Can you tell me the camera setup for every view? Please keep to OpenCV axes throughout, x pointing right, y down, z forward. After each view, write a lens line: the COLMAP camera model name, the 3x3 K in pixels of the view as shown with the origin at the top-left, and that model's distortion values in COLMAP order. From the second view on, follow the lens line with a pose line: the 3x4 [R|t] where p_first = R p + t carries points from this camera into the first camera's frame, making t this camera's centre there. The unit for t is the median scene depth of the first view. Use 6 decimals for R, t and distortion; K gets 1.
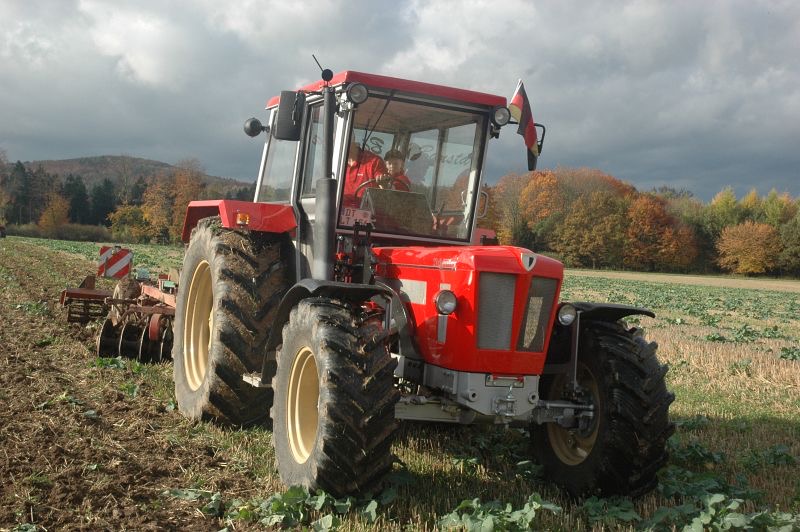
lens RADIAL K [[1049.1, 0, 400.0], [0, 1049.1, 266.0], [0, 0, 1]] dist [0.011789, 0.019404]
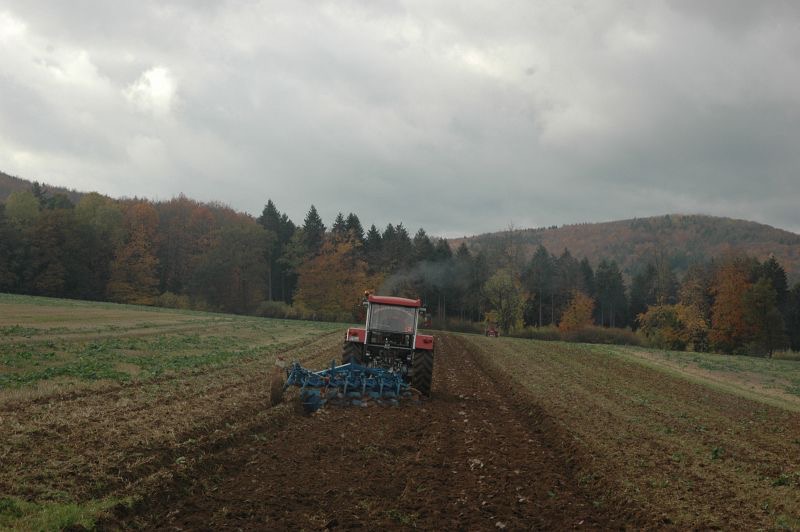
lens RADIAL K [[1858.9, 0, 400.0], [0, 1858.9, 266.0], [0, 0, 1]] dist [0.255595, 0.037264]
pose [[0.911813, -0.007161, -0.410543, 0.165405], [-0.021523, 0.997640, -0.065204, 0.013690], [0.410041, 0.068290, 0.909507, -0.449495]]
